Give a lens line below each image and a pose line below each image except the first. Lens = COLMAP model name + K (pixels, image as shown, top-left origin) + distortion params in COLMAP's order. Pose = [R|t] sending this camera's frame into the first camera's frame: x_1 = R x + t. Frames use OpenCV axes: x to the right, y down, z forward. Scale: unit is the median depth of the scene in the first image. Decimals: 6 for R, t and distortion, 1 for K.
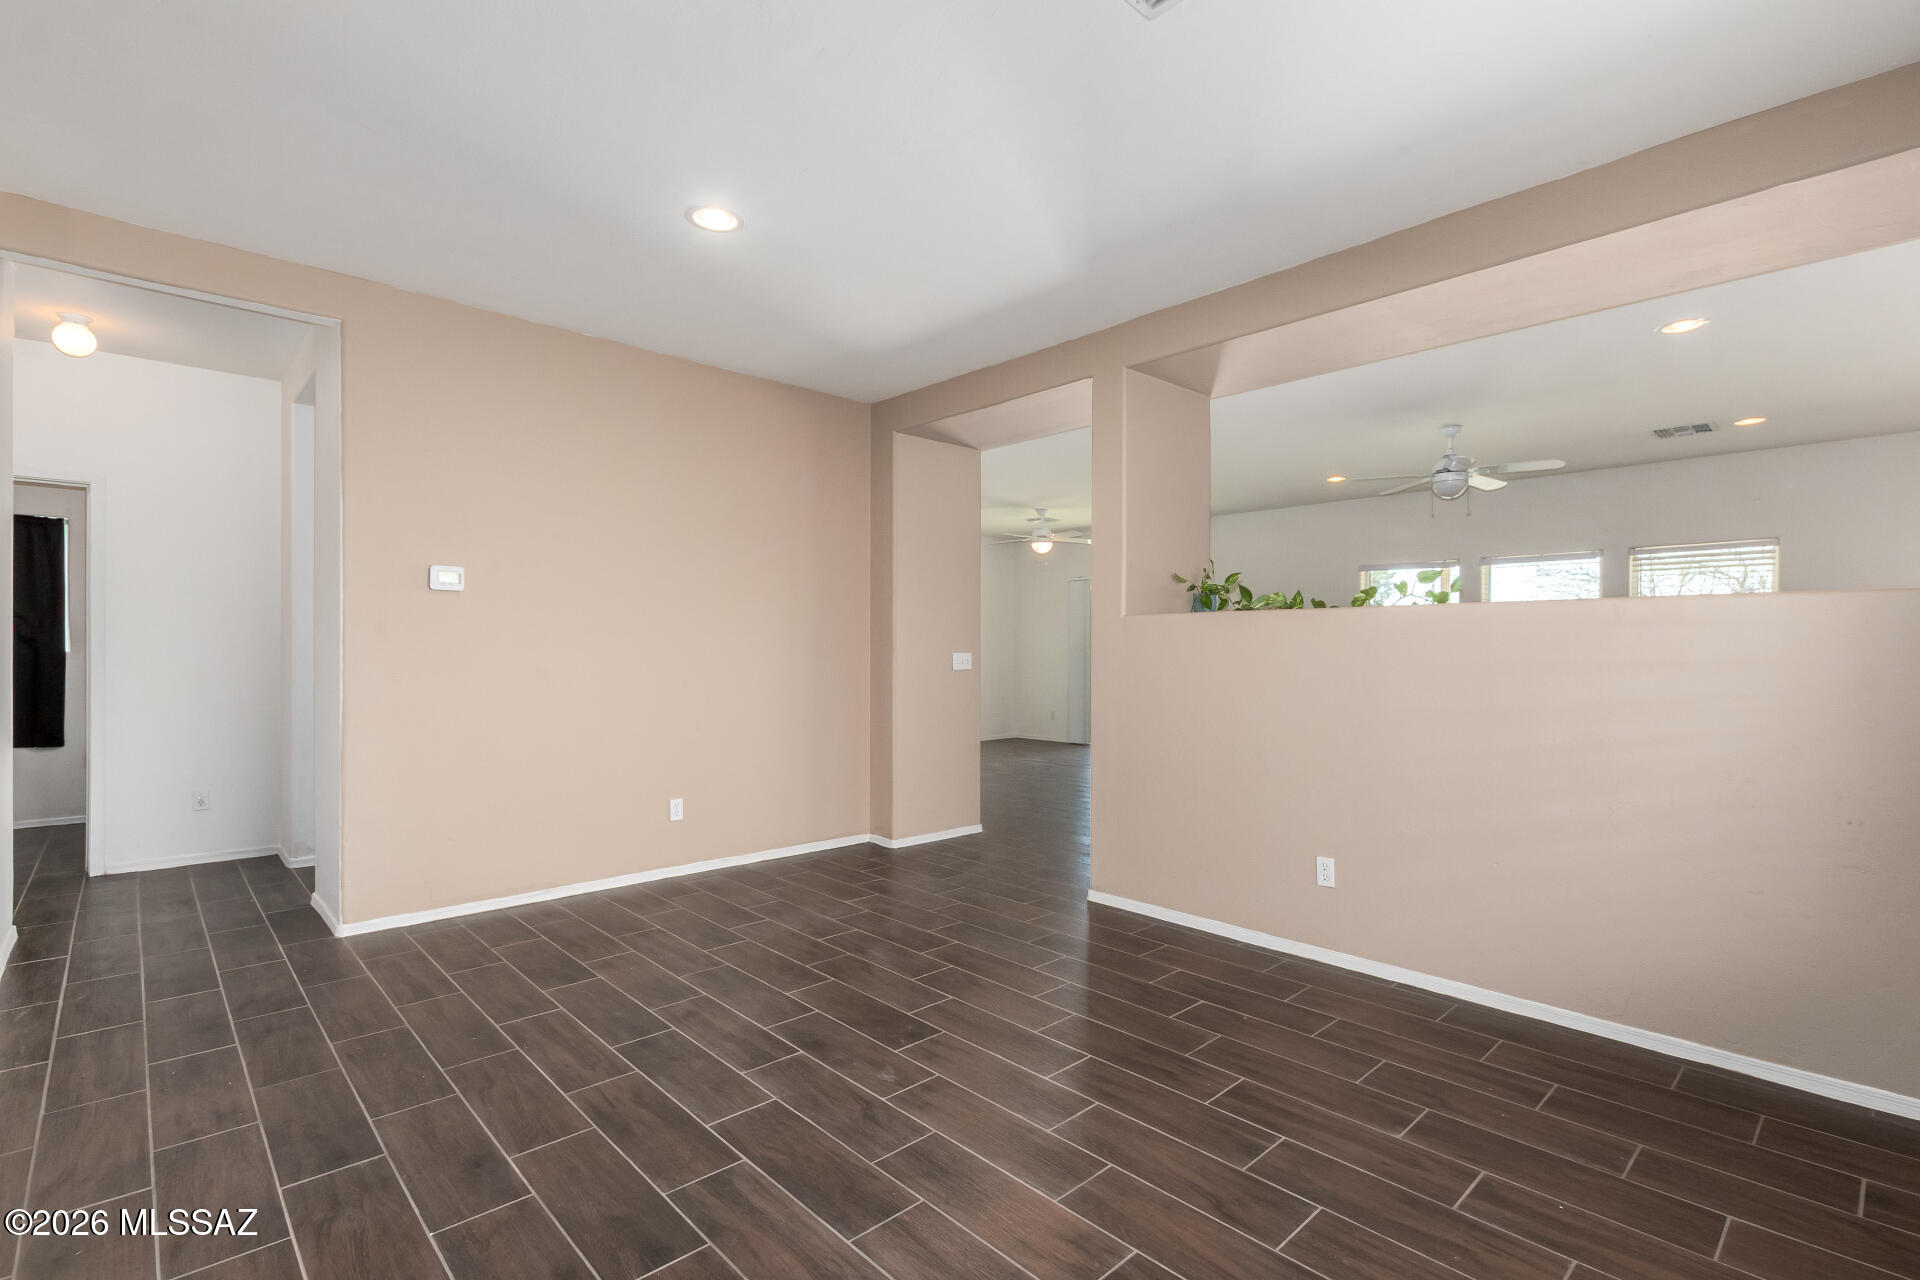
lens RADIAL K [[891.7, 0, 960.5], [0, 891.7, 648.9], [0, 0, 1]] dist [0.007744, -0.000212]
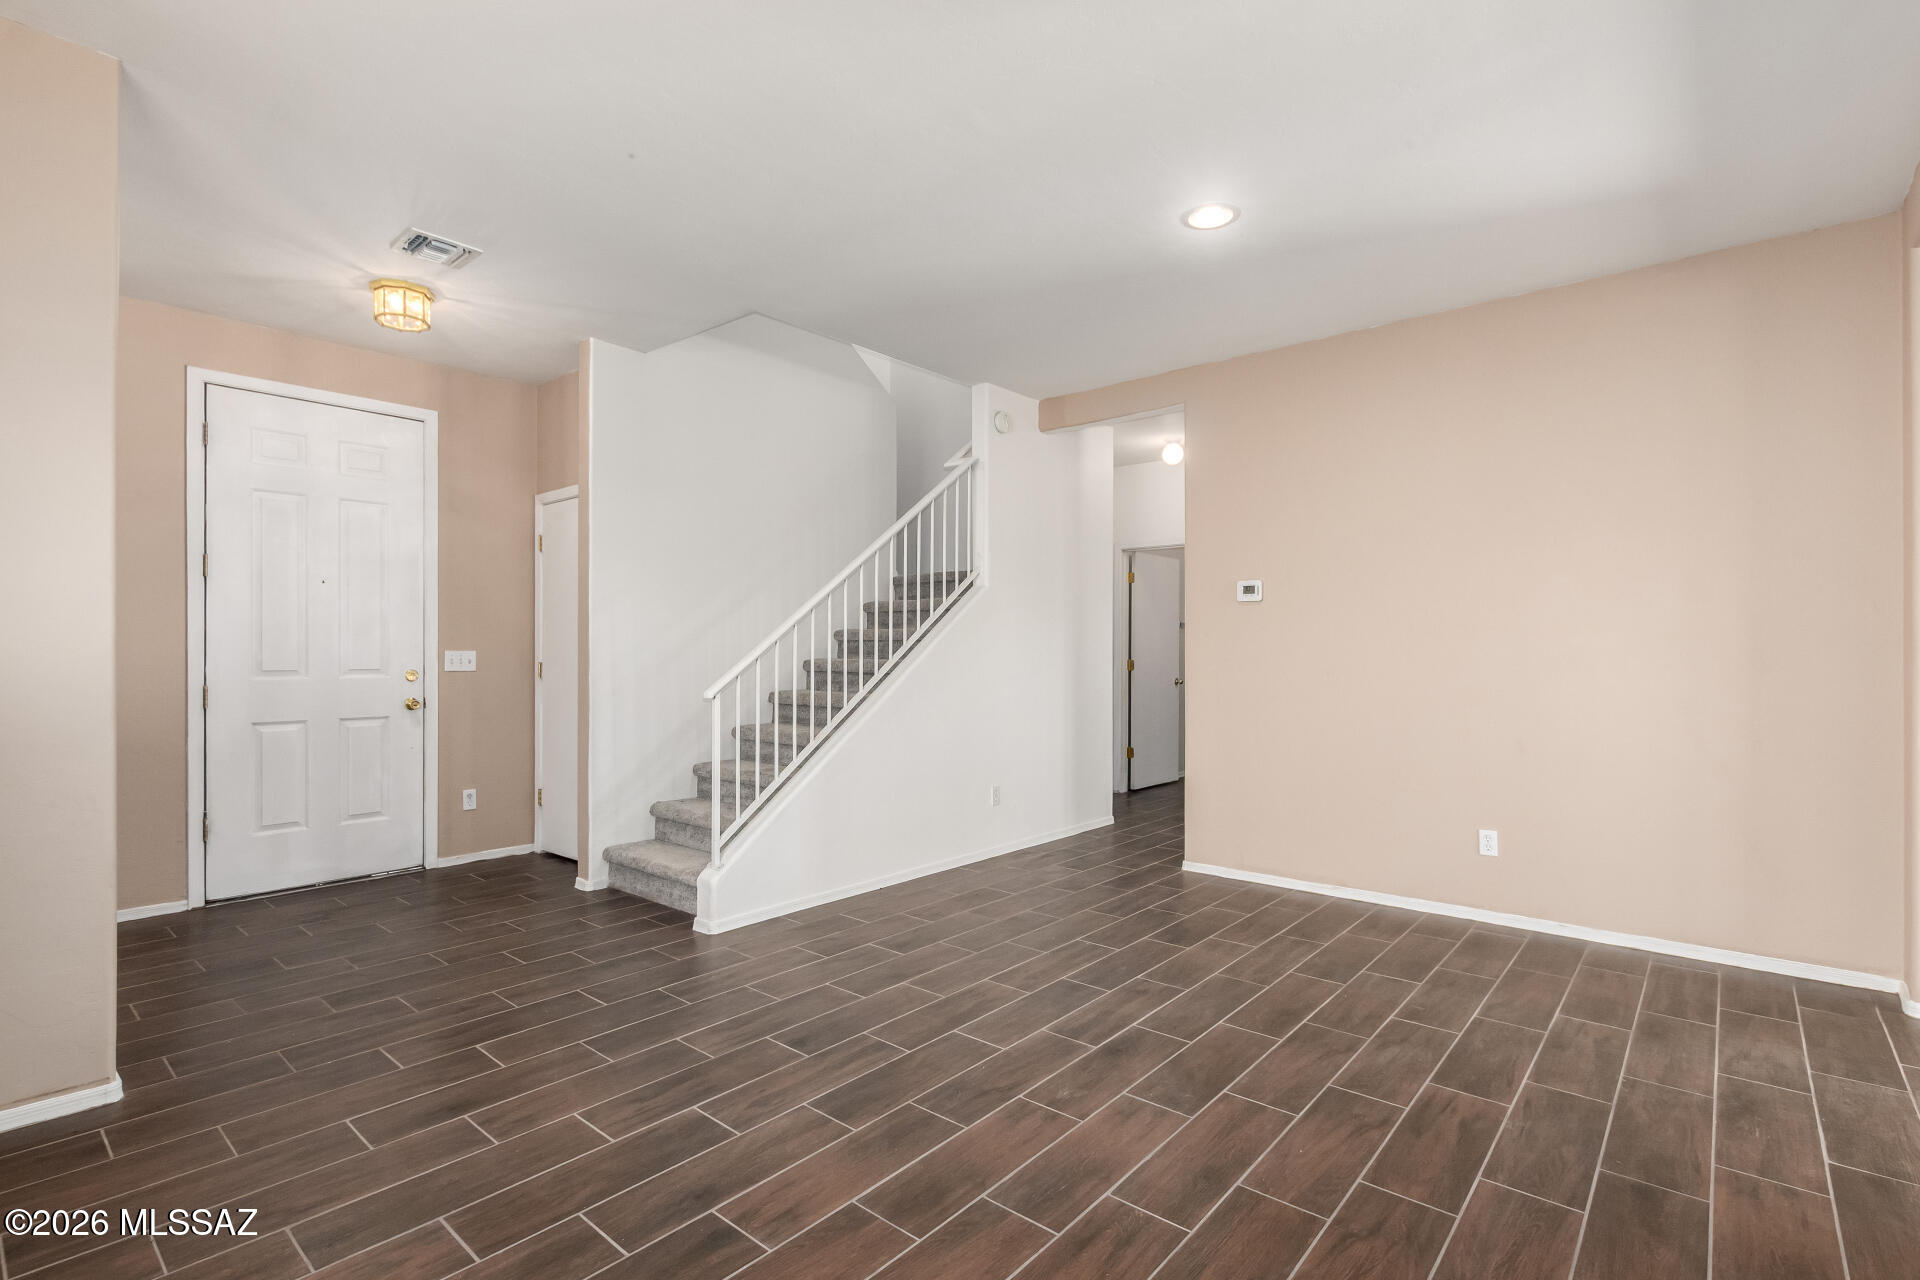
lens RADIAL K [[891.7, 0, 961.0], [0, 891.7, 646.8], [0, 0, 1]] dist [0.007744, -0.000212]
pose [[0.111501, -0.008584, -0.993727, 0.636957], [0.000984, 0.999963, -0.008528, 0.005326], [0.993764, -0.000027, 0.111505, 0.577271]]
